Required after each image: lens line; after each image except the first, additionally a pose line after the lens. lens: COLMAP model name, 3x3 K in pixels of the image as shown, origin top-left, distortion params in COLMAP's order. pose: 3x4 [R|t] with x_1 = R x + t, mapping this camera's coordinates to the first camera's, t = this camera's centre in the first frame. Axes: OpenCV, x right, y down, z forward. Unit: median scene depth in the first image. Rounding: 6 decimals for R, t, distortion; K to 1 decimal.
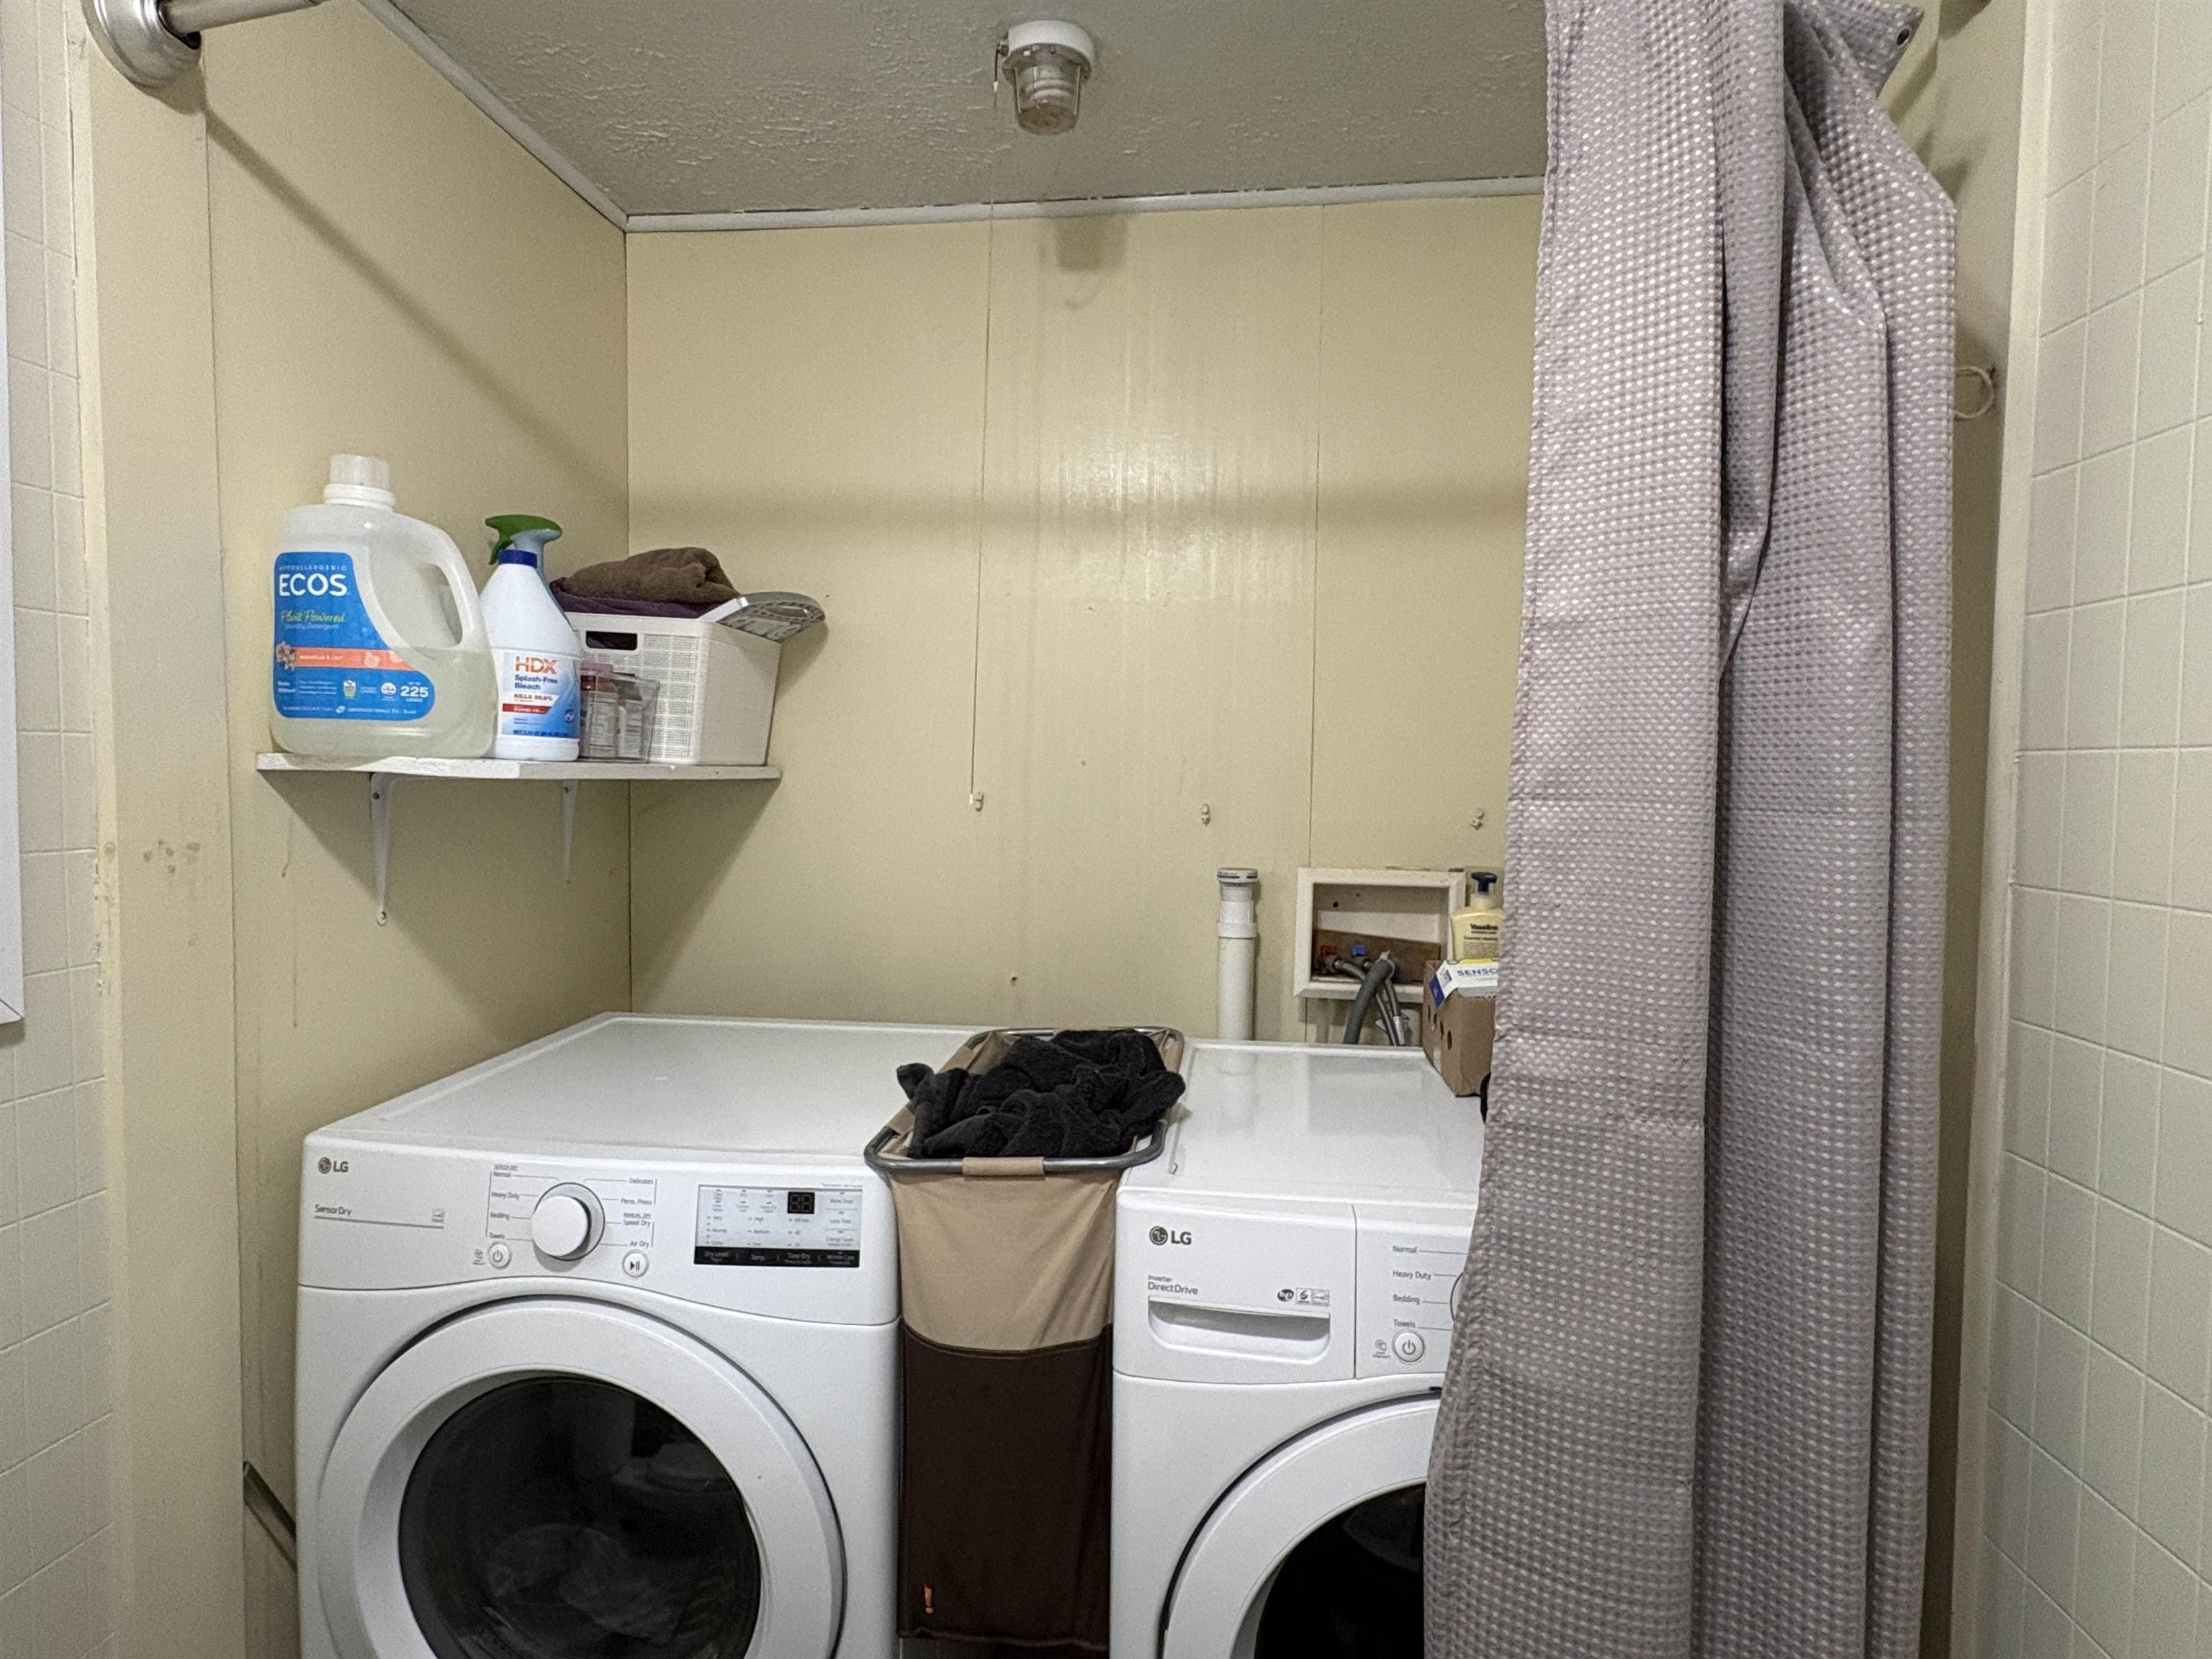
lens RADIAL K [[1204.2, 0, 1106.3], [0, 1204.2, 826.9], [0, 0, 1]] dist [-0.006667, 0.002412]
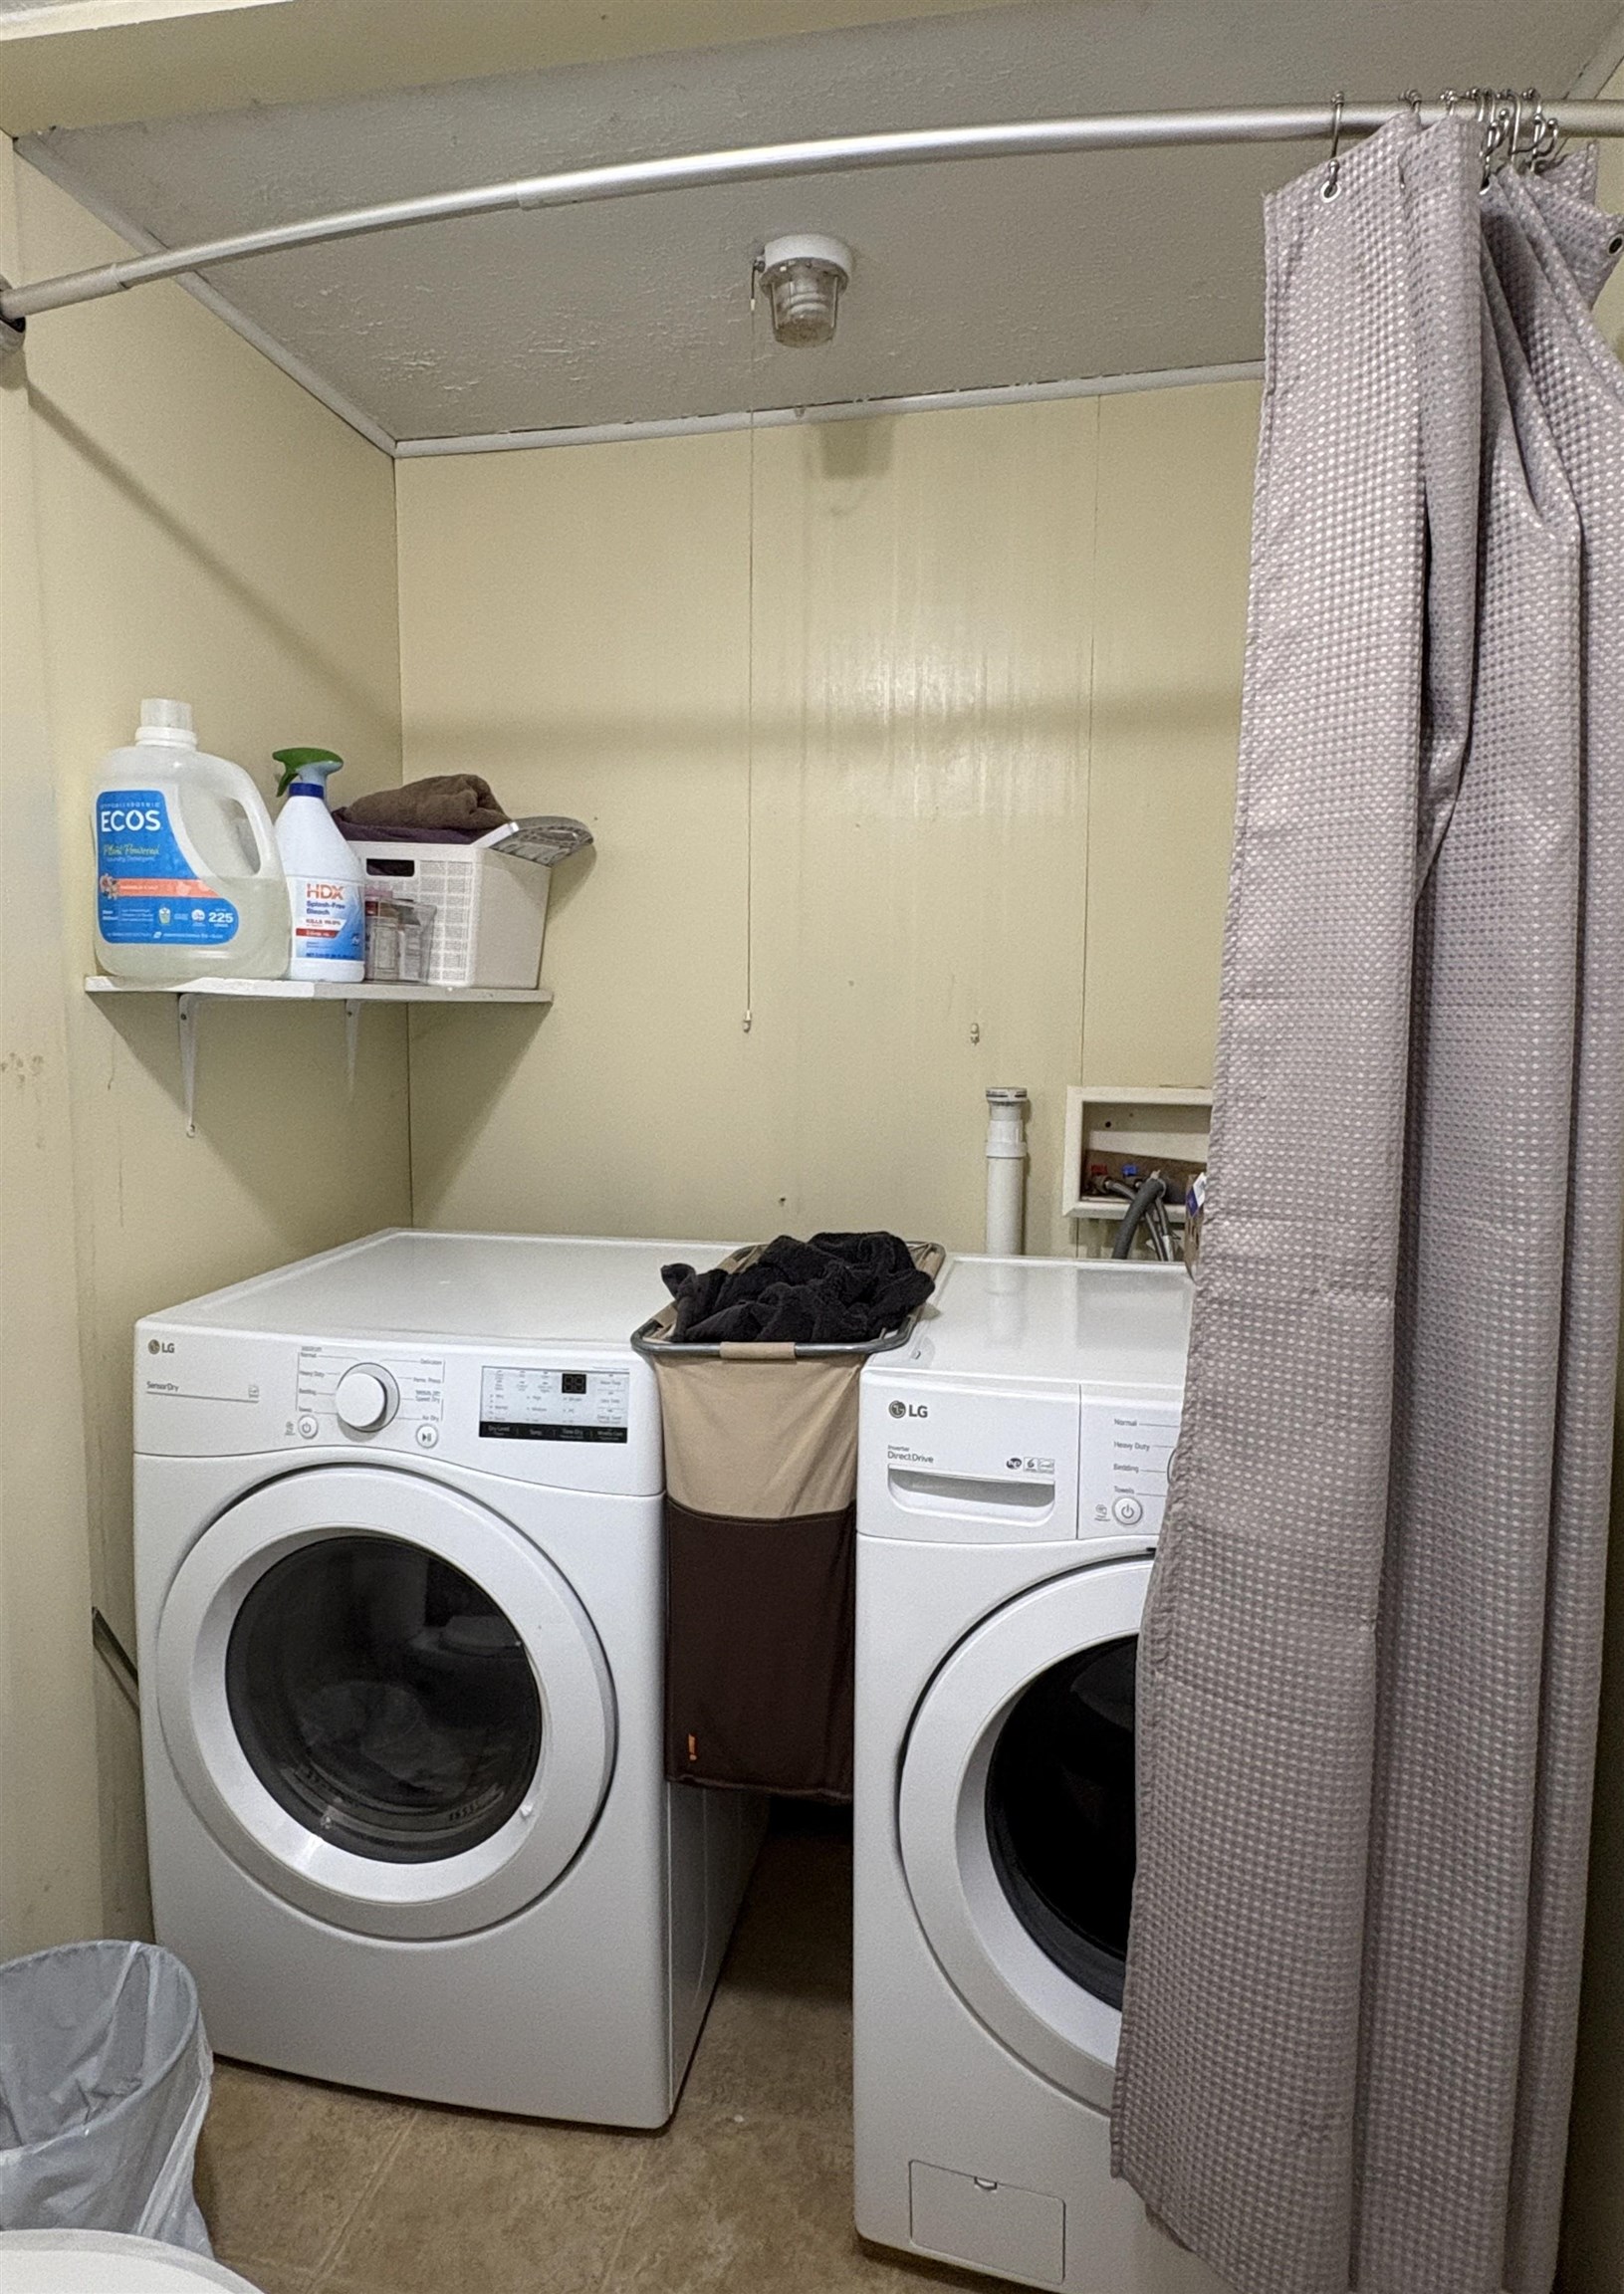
lens RADIAL K [[1444.8, 0, 803.4], [0, 1444.8, 1147.5], [0, 0, 1]] dist [-0.009941, 0.007181]
pose [[0.995471, -0.001523, -0.095053, 0.075759], [0.005451, 0.999141, 0.041084, 0.046033], [0.094908, -0.041416, 0.994624, -0.264908]]
